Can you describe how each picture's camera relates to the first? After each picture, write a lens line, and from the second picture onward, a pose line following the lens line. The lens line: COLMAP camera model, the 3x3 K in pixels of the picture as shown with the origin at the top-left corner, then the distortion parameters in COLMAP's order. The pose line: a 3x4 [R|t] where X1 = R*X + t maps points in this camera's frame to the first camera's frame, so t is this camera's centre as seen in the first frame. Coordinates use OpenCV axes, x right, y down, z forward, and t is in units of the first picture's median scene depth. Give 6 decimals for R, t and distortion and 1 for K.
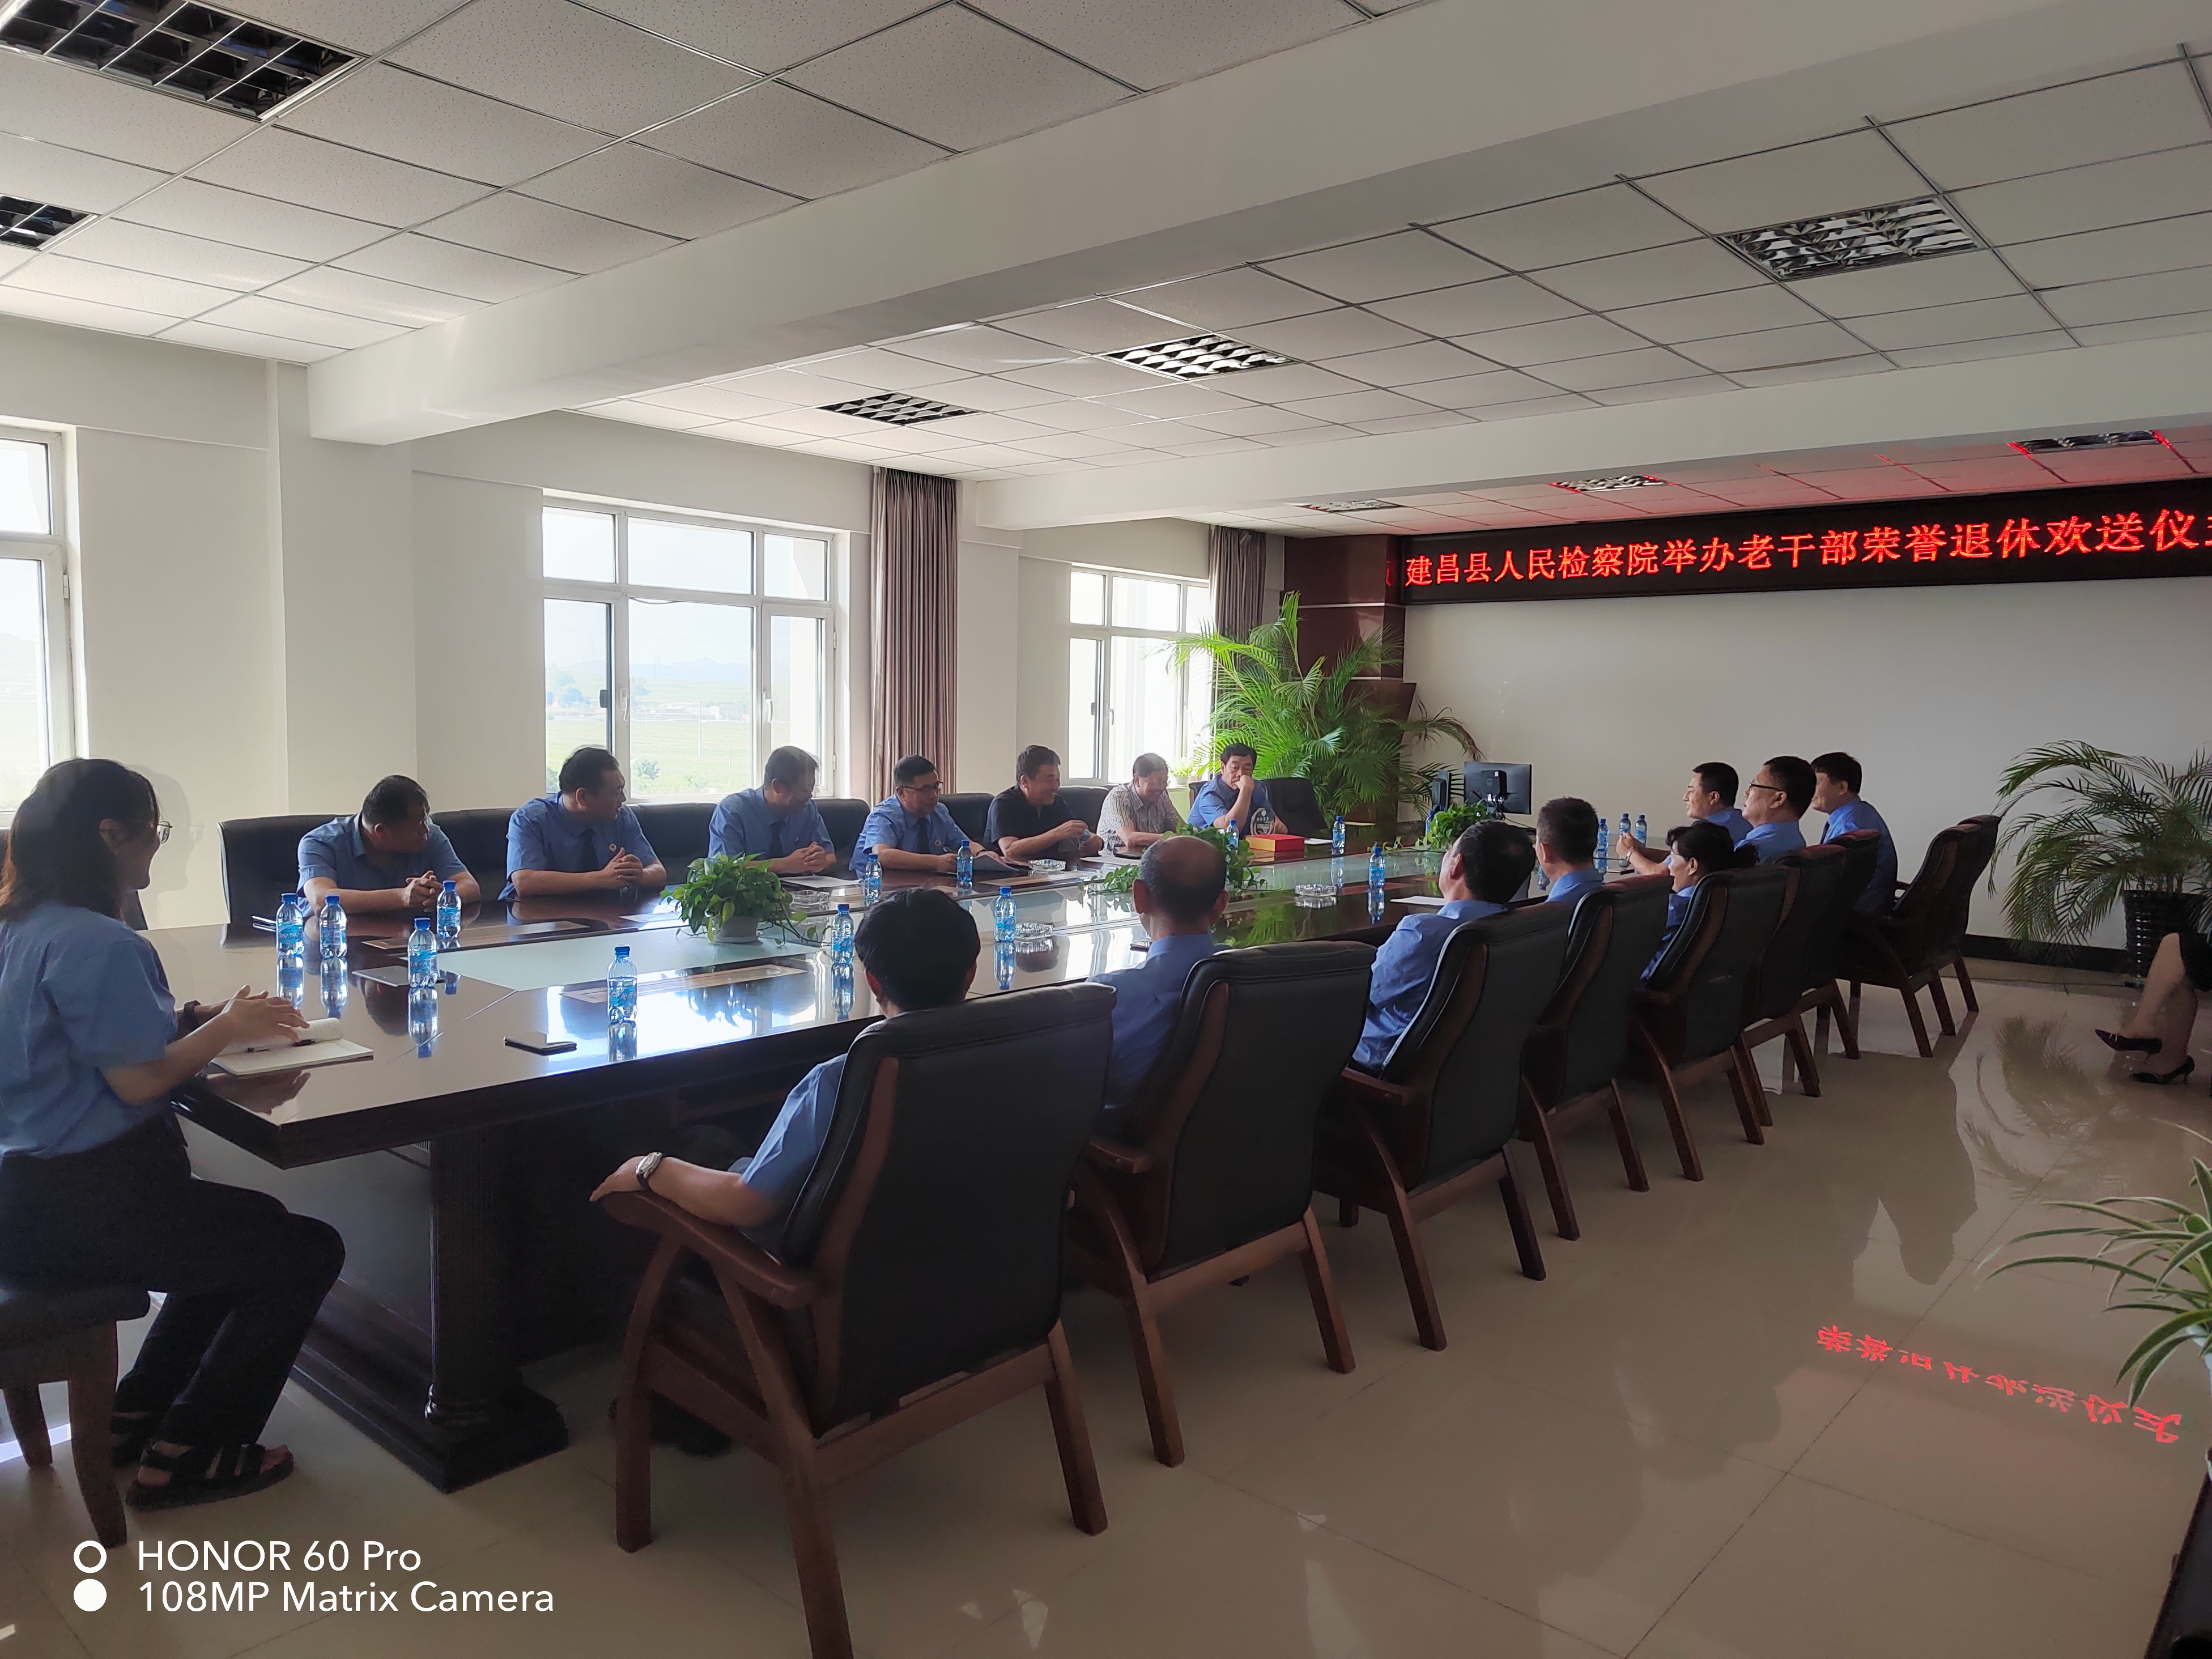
lens RADIAL K [[1513.8, 0, 1116.0], [0, 1513.8, 819.7], [0, 0, 1]] dist [0.048073, -0.010851]
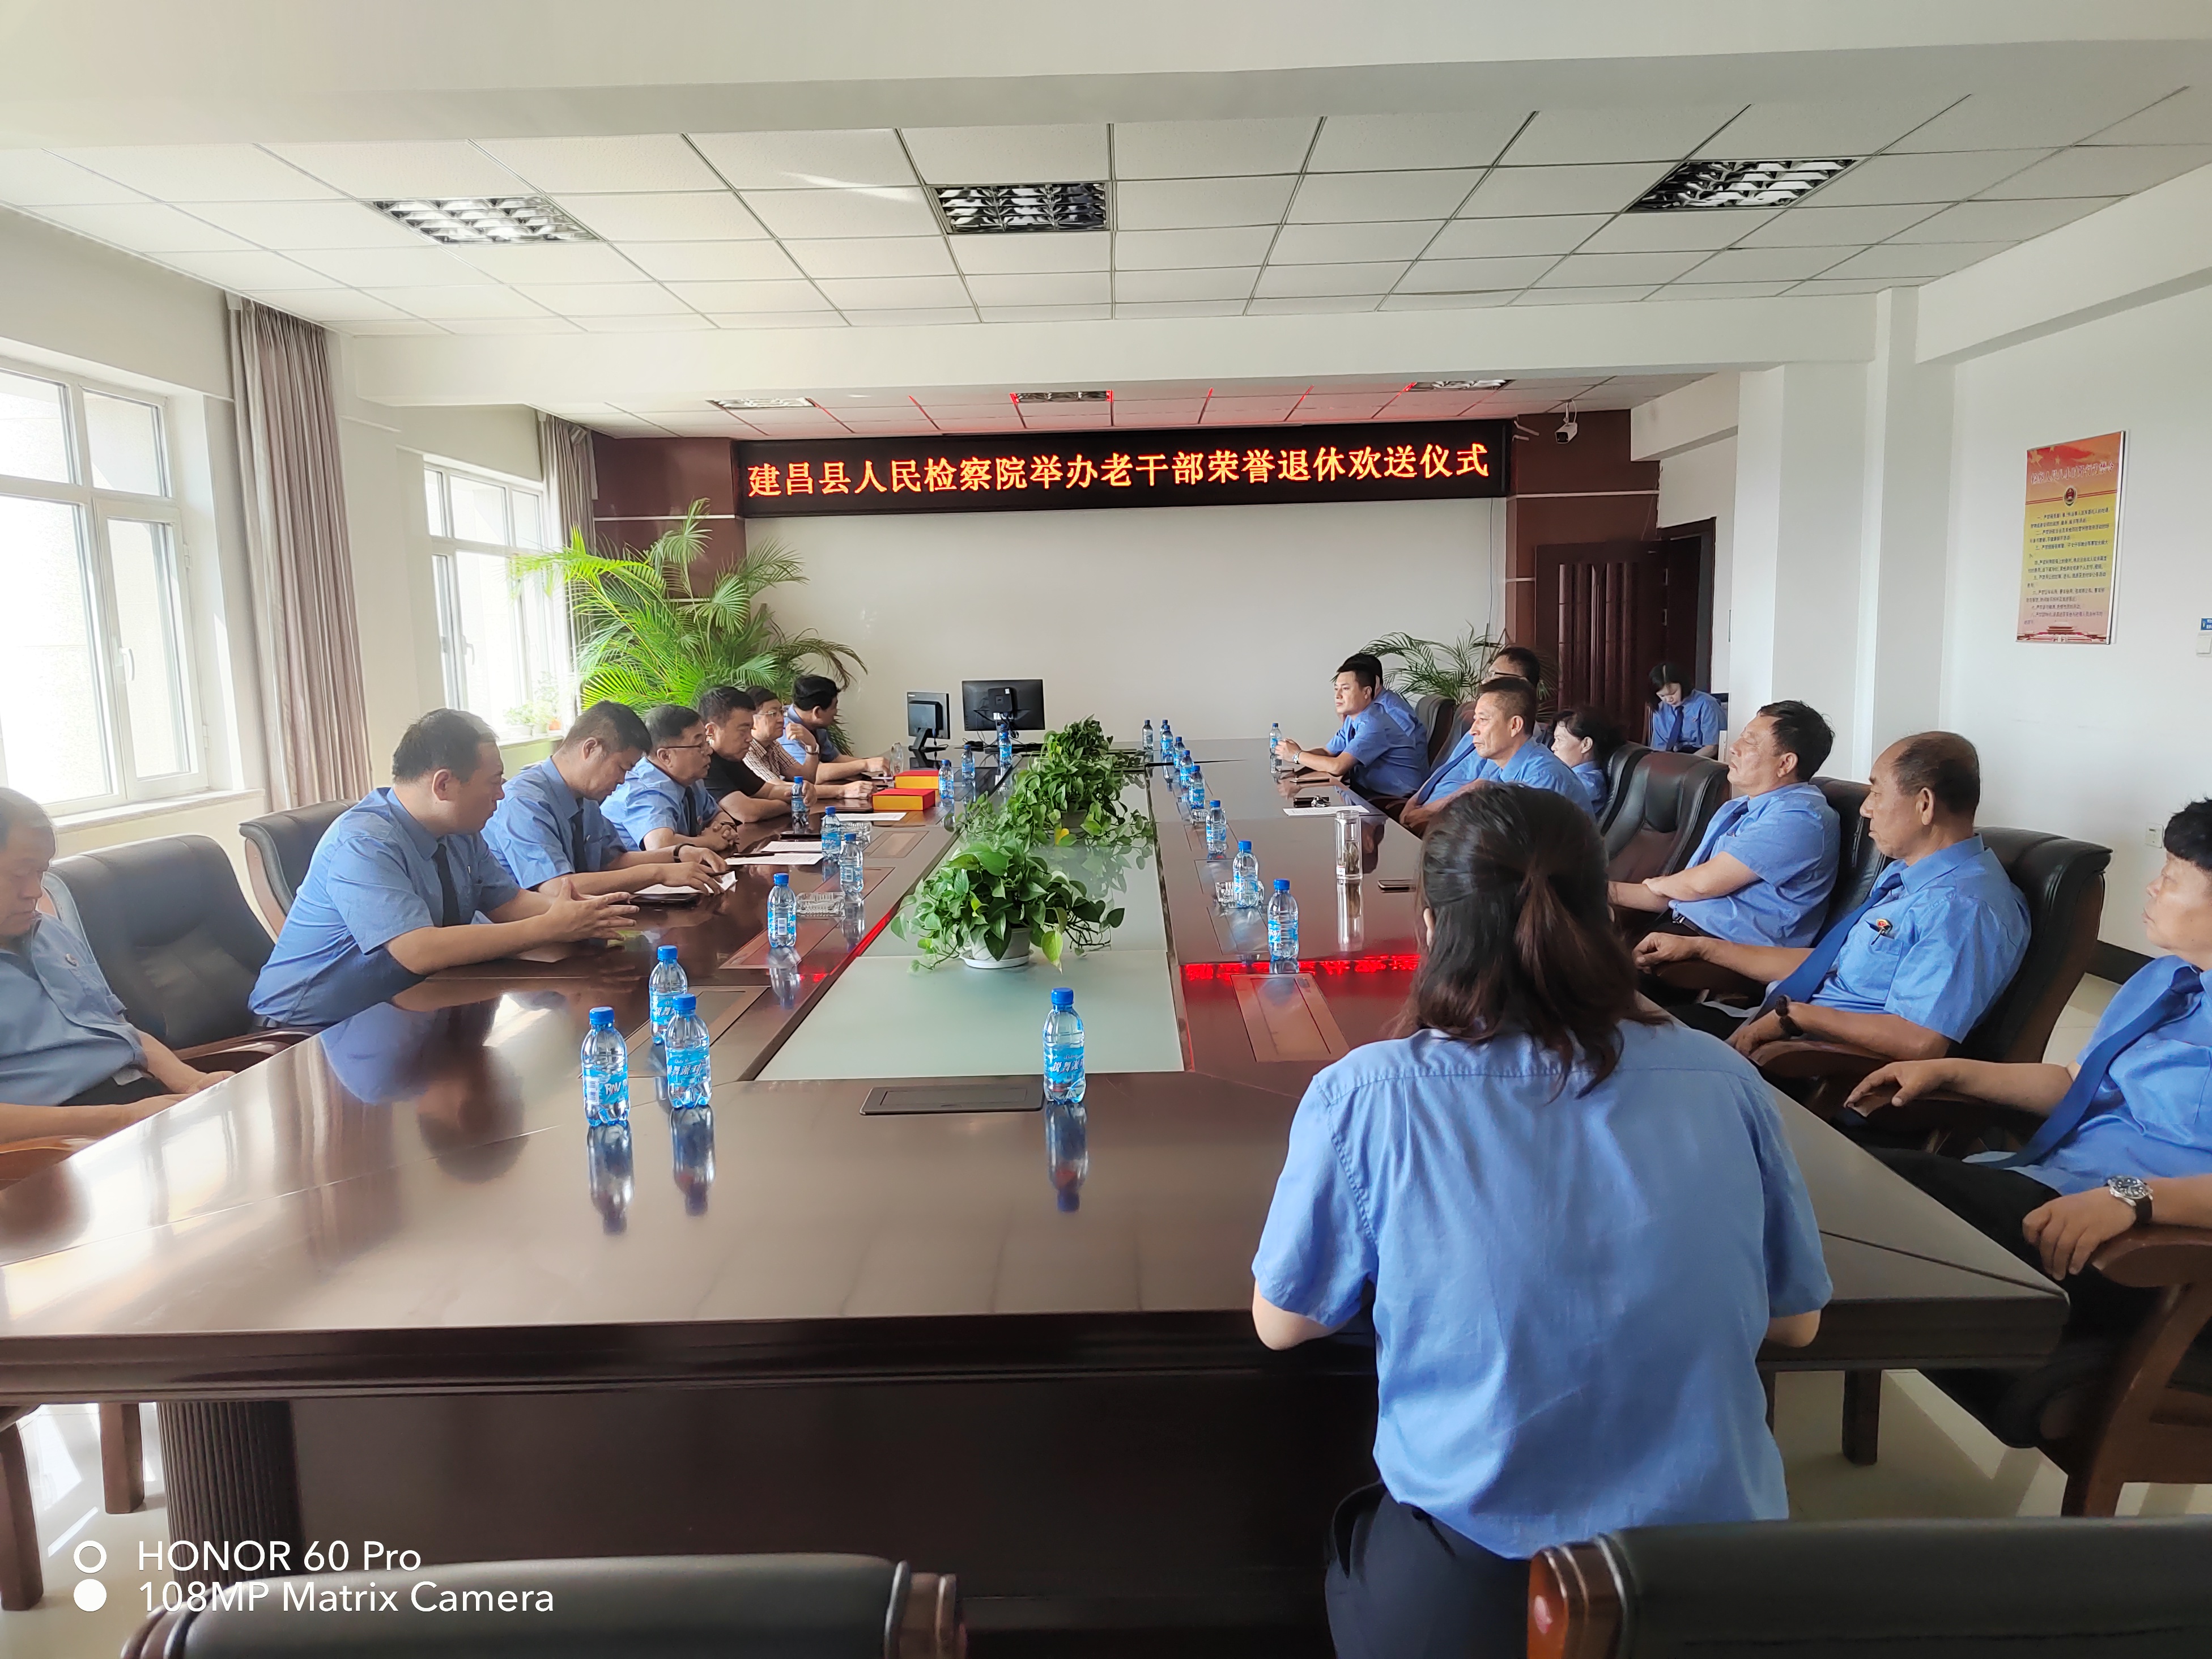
lens RADIAL K [[1513.8, 0, 1115.8], [0, 1513.8, 844.7], [0, 0, 1]] dist [0.048073, -0.010851]
pose [[0.748715, -0.133847, 0.649239, -0.312928], [0.092683, 0.990920, 0.097405, -0.018892], [-0.656381, -0.012755, 0.754322, 0.197356]]
